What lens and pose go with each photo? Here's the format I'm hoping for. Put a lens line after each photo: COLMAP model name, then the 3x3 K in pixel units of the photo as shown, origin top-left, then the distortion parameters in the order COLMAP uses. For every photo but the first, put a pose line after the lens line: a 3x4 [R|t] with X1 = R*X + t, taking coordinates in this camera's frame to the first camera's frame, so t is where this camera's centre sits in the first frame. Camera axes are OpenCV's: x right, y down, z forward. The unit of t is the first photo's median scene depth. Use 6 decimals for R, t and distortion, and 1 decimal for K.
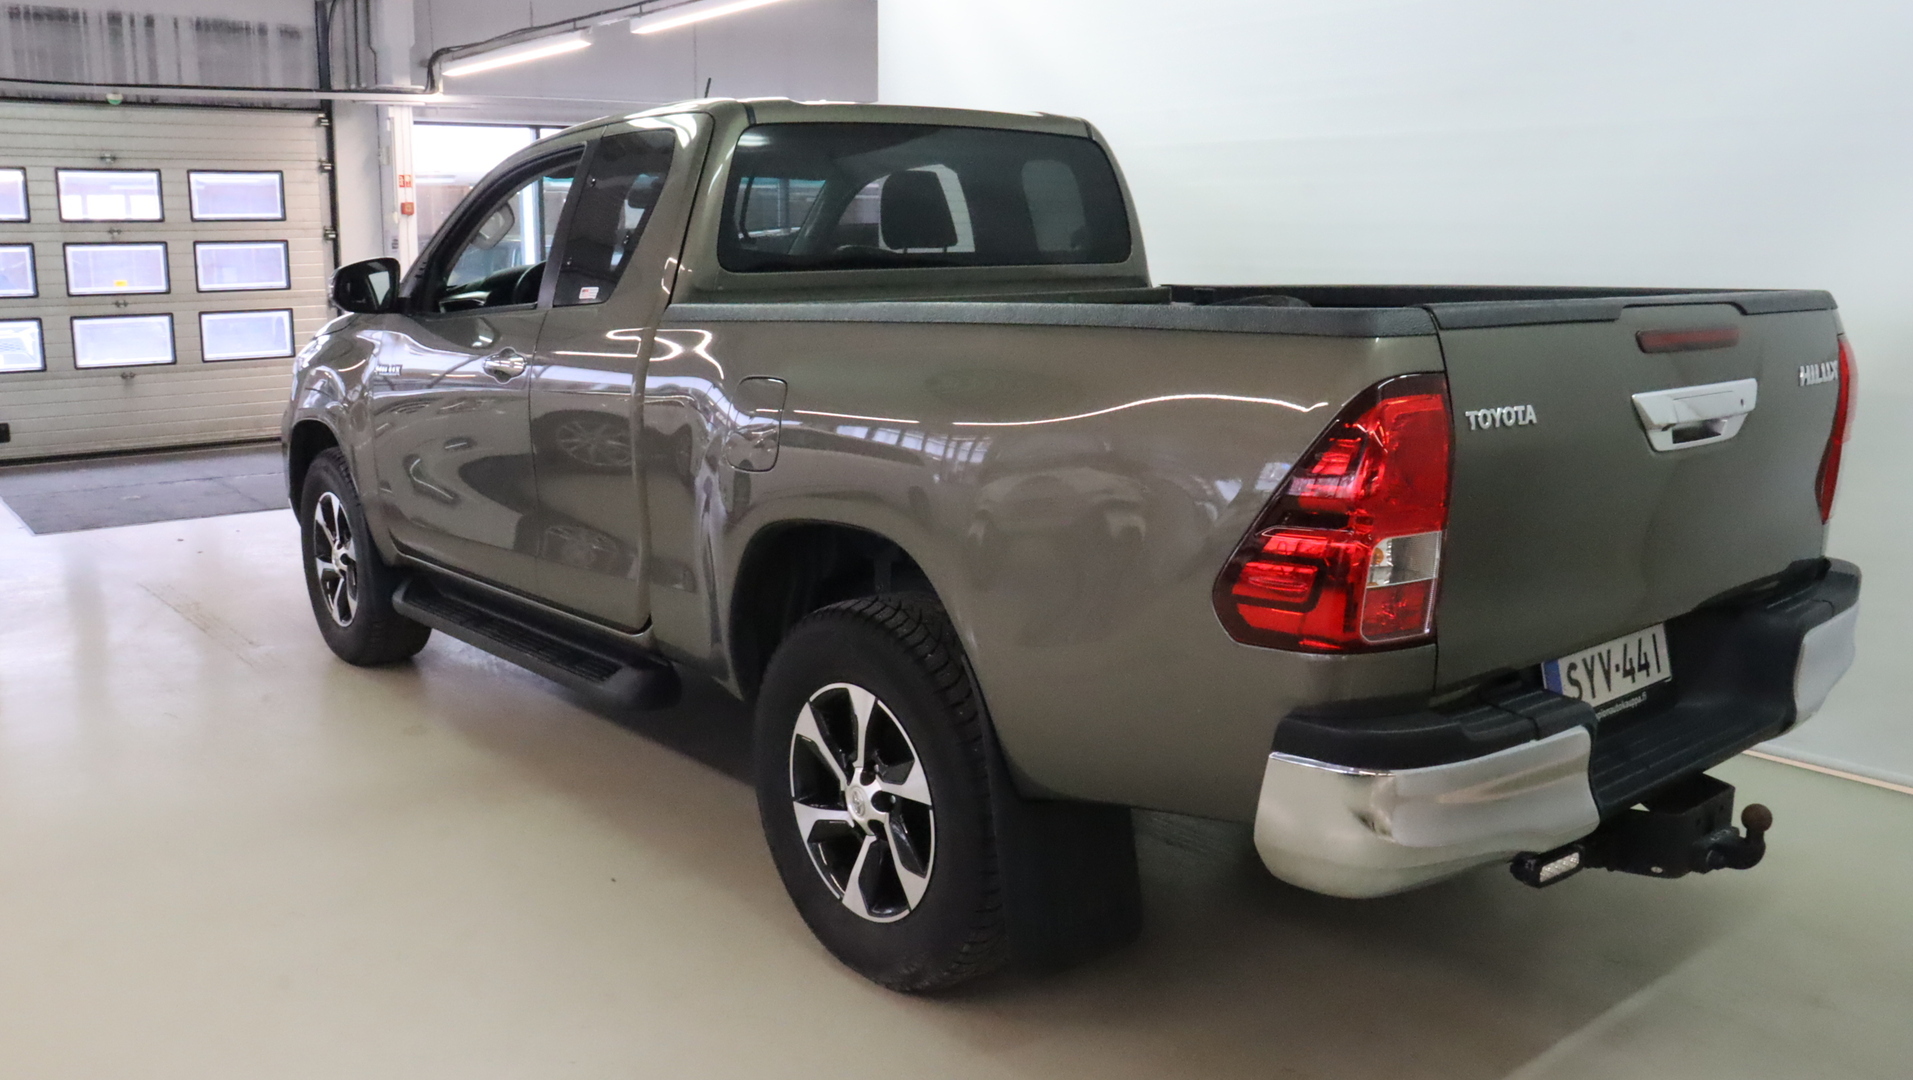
lens RADIAL K [[1549.0, 0, 962.1], [0, 1549.0, 529.9], [0, 0, 1]] dist [-0.166348, 0.175653]
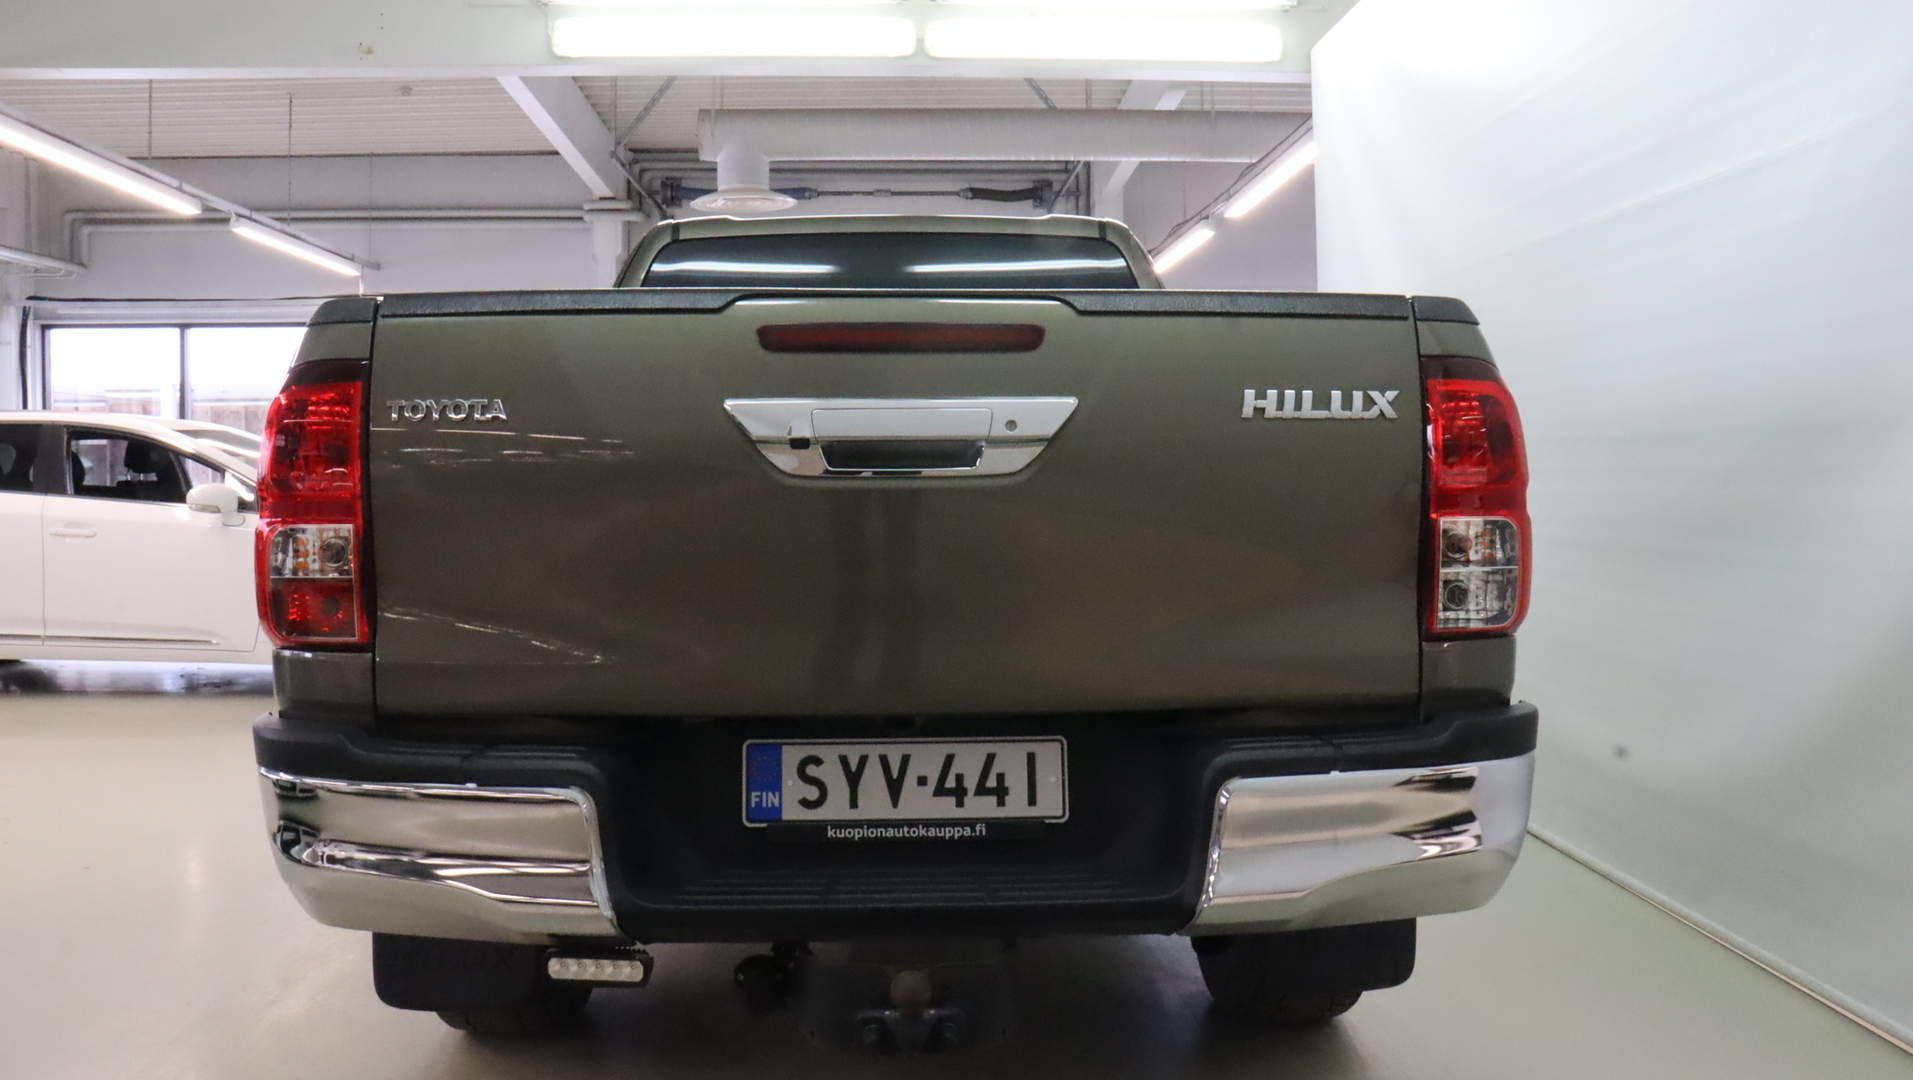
lens RADIAL K [[1549.0, 0, 962.1], [0, 1549.0, 529.9], [0, 0, 1]] dist [-0.166348, 0.175653]
pose [[0.808031, 0.023536, -0.588670, 0.222892], [-0.109891, 0.987687, -0.111351, 0.012522], [0.578801, 0.154665, 0.800668, 0.091099]]
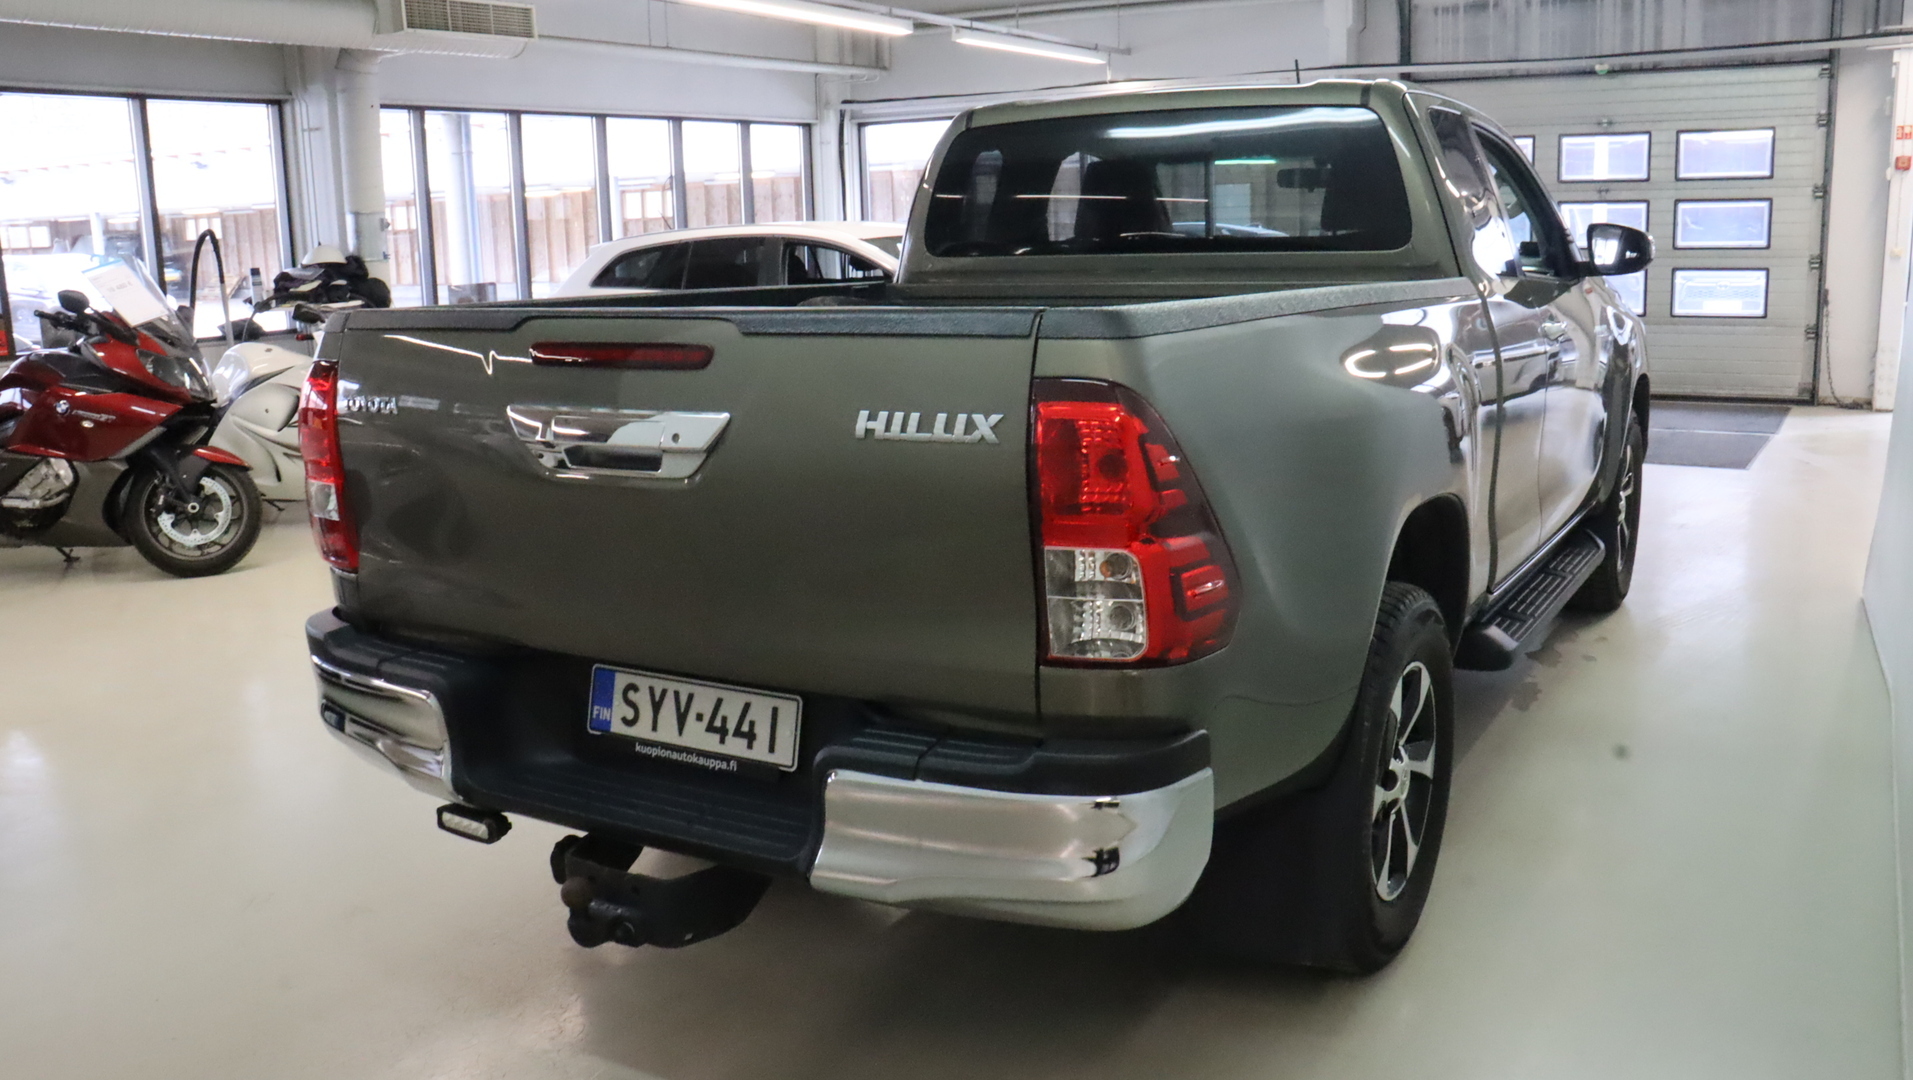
lens RADIAL K [[1575.2, 0, 1013.7], [0, 1575.2, 505.6], [0, 0, 1]] dist [-0.171617, 0.186389]
pose [[0.371004, 0.164385, -0.913966, 0.329095], [-0.148322, 0.982062, 0.116425, -0.041713], [0.916710, 0.092367, 0.388730, 0.196486]]
